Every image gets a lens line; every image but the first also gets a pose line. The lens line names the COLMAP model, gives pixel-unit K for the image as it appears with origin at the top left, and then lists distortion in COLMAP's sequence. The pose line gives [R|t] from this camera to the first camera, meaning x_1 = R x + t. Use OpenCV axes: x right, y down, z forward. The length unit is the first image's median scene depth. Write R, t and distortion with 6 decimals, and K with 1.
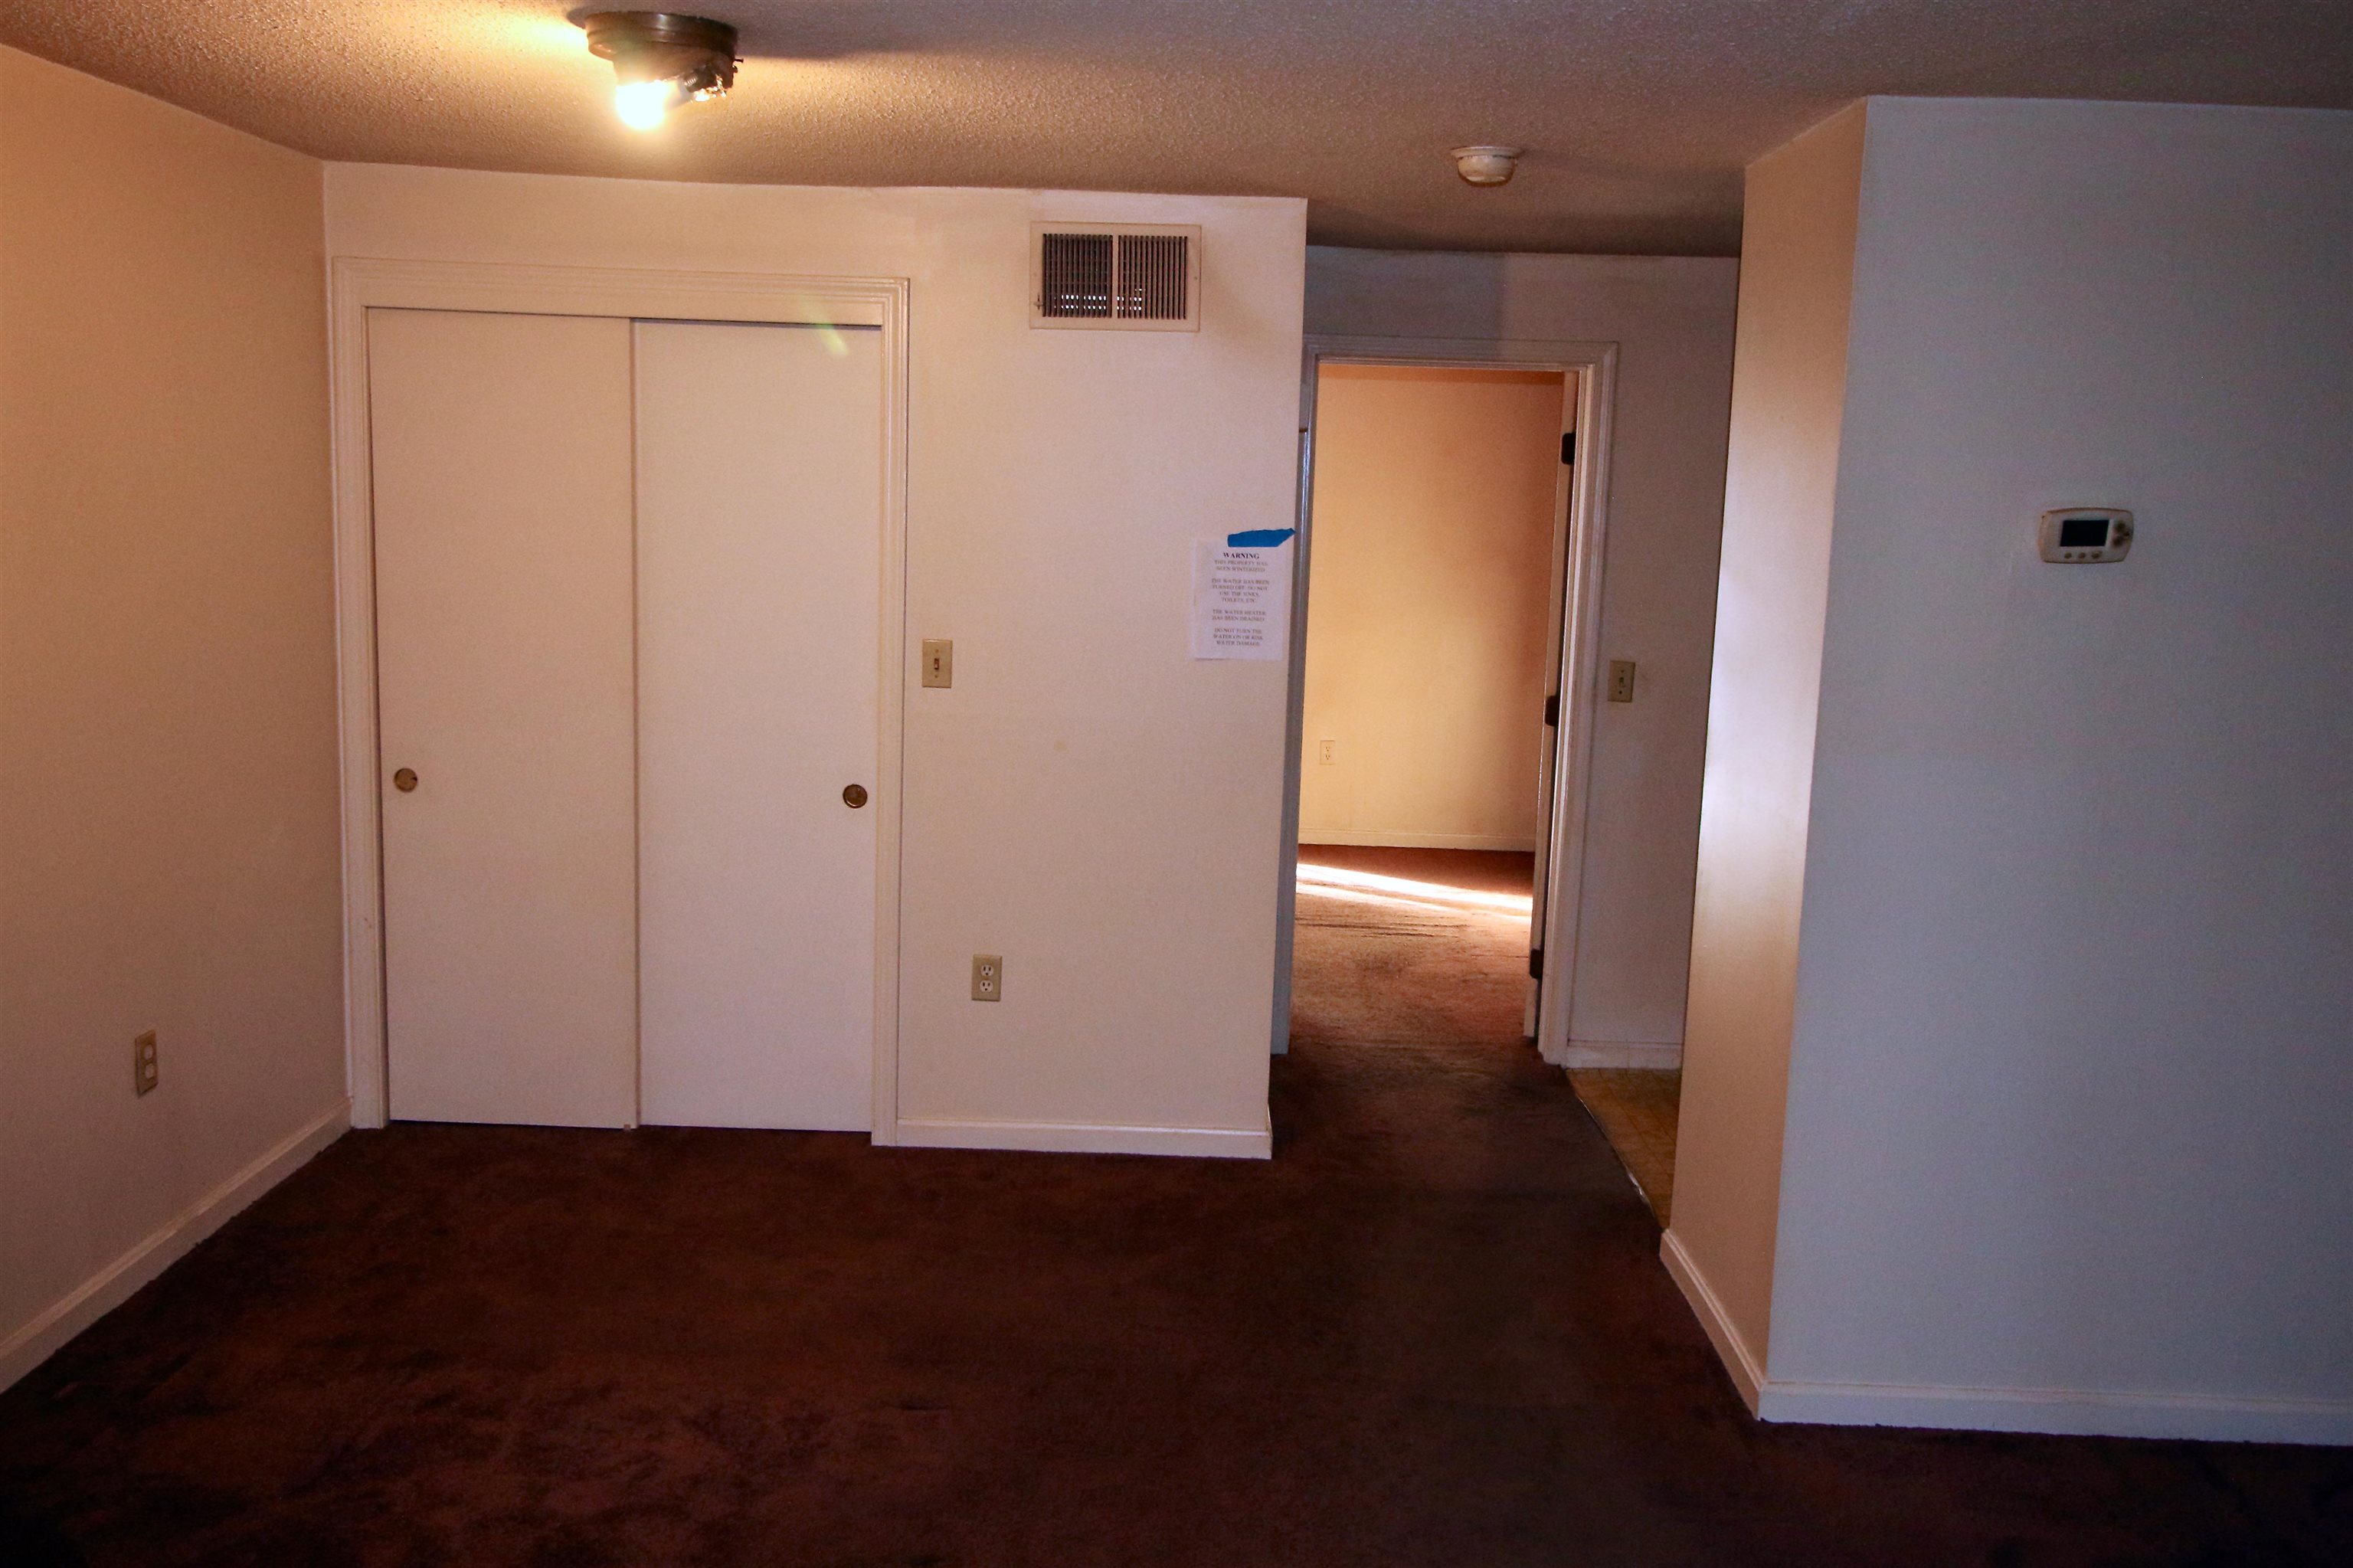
lens RADIAL K [[1952.3, 0, 1176.6], [0, 1952.3, 824.4], [0, 0, 1]] dist [0.006315, 0.003212]
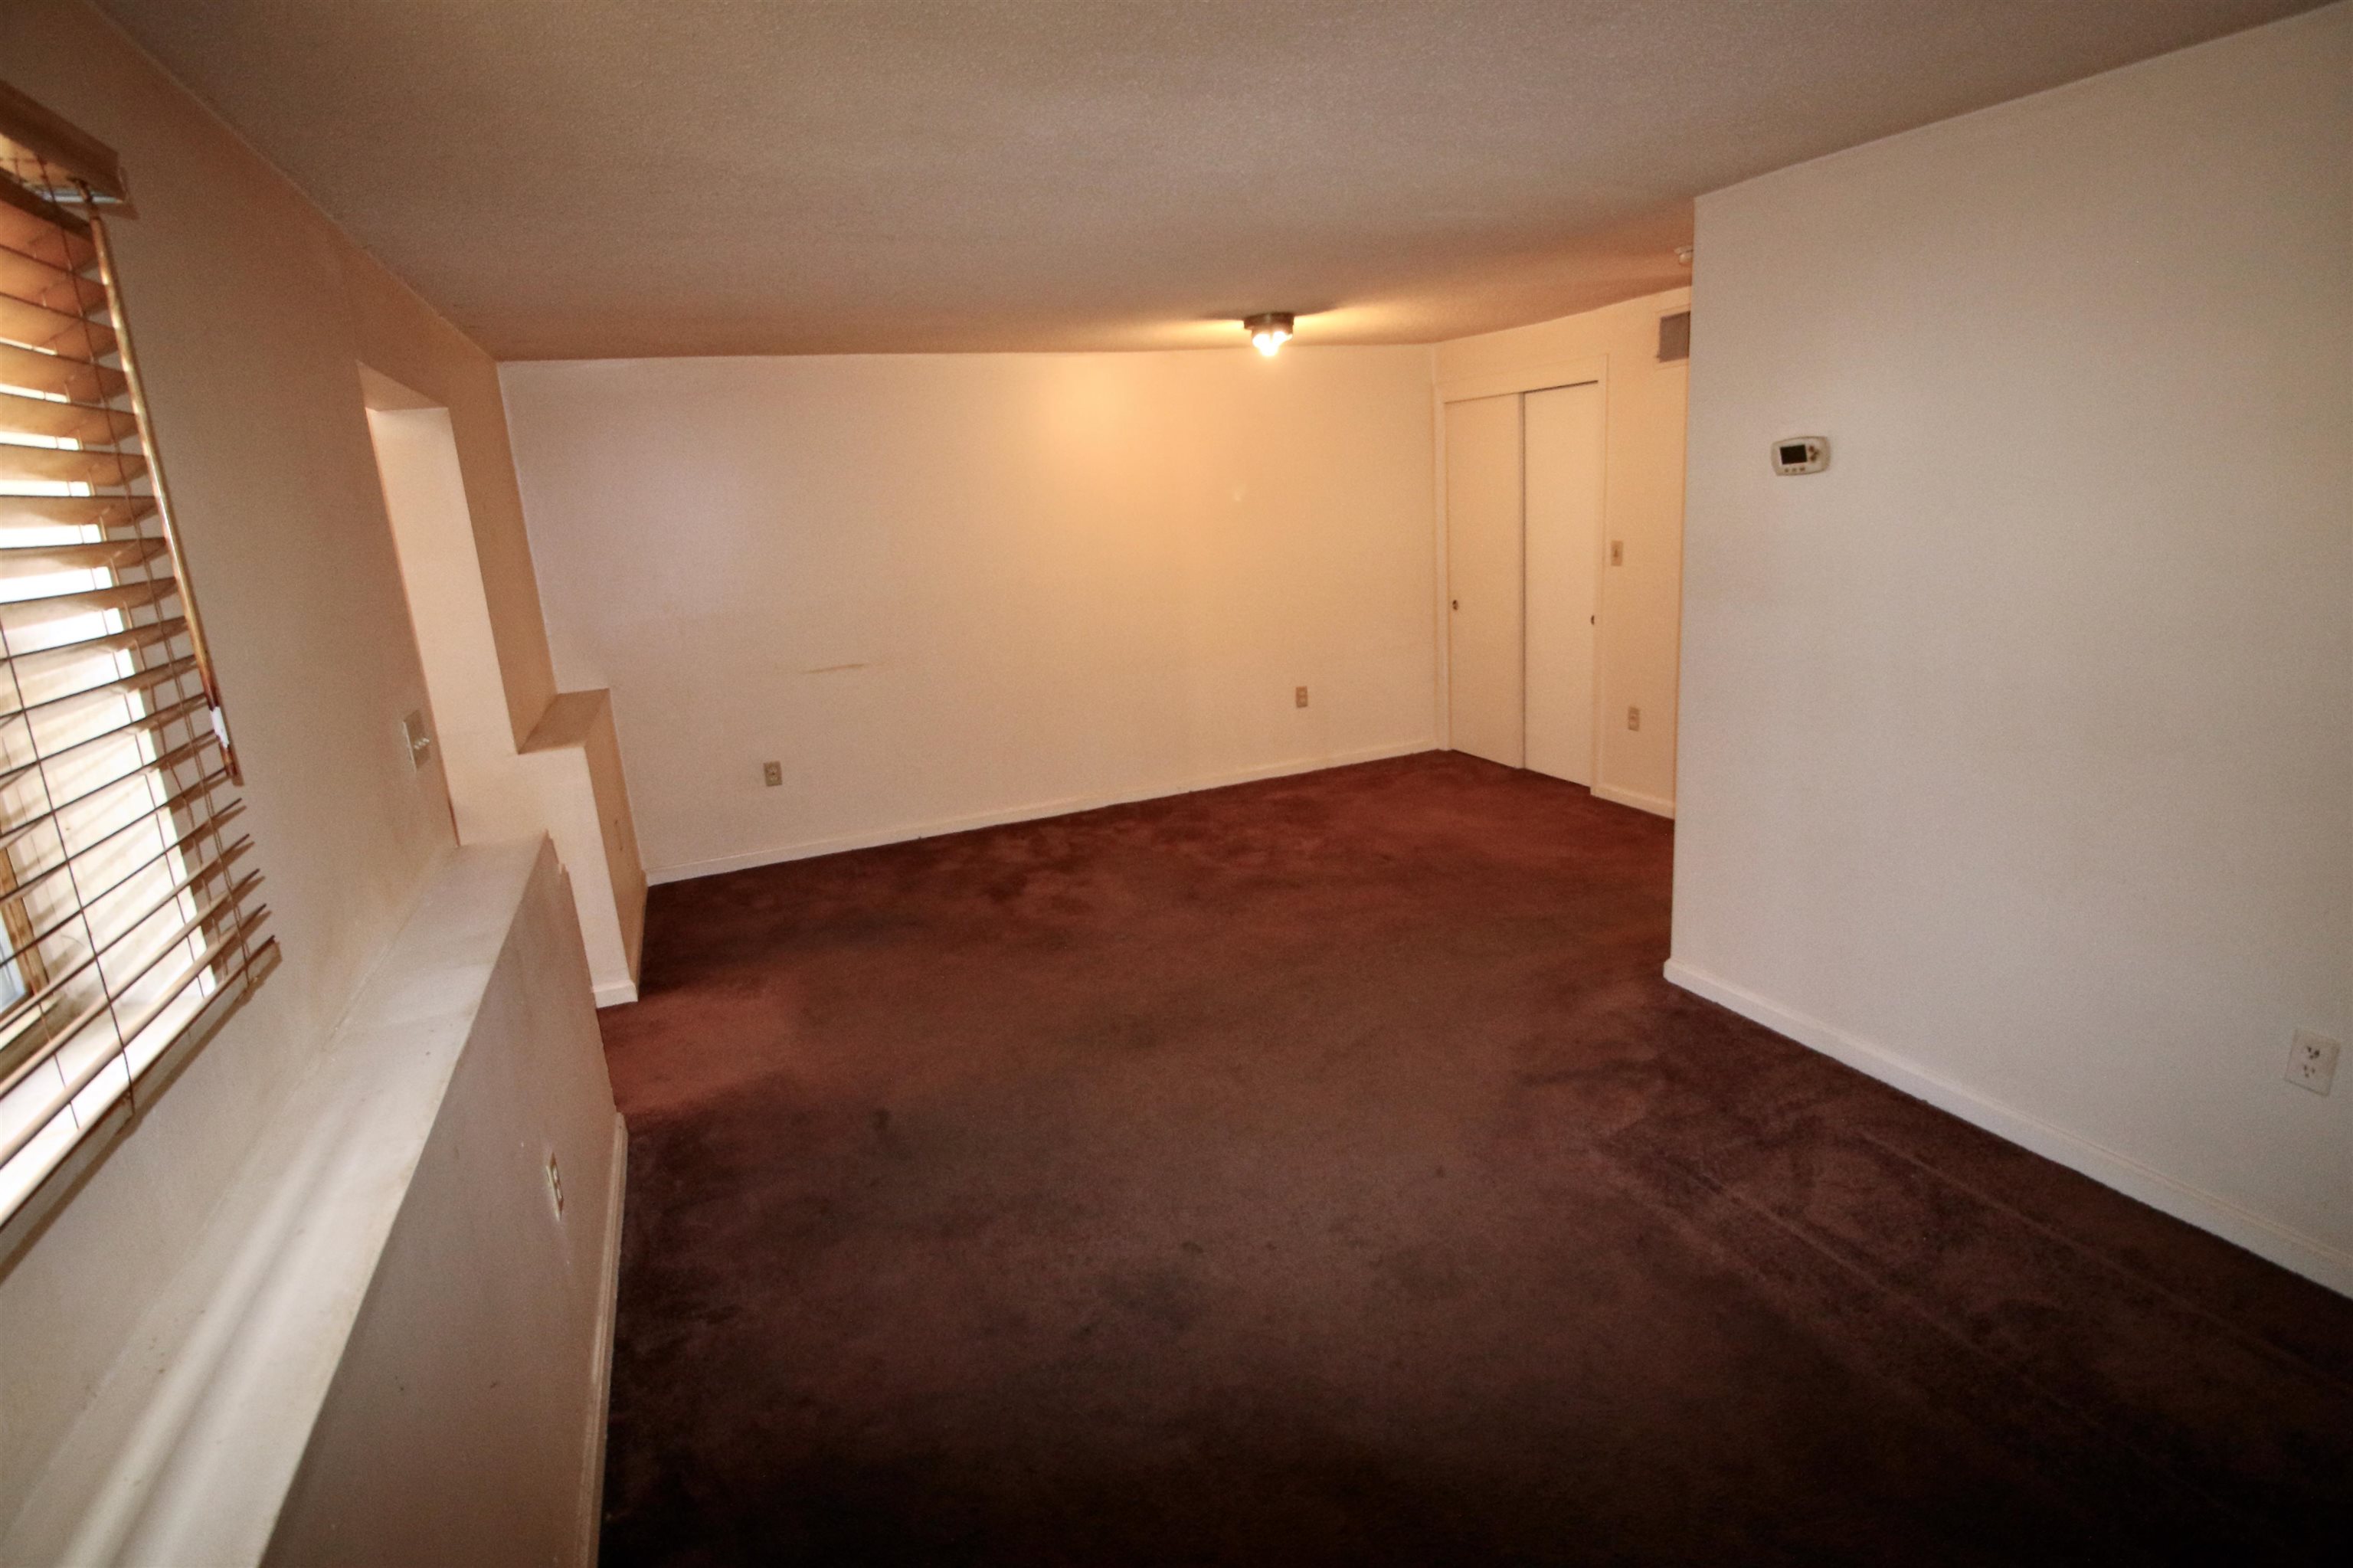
lens RADIAL K [[1076.1, 0, 1174.2], [0, 1076.1, 764.9], [0, 0, 1]] dist [-0.009160, -0.009580]
pose [[0.406696, 0.174065, -0.896827, 0.952931], [-0.086069, 0.984615, 0.152072, 0.002101], [0.909500, 0.015342, 0.415421, 0.204842]]
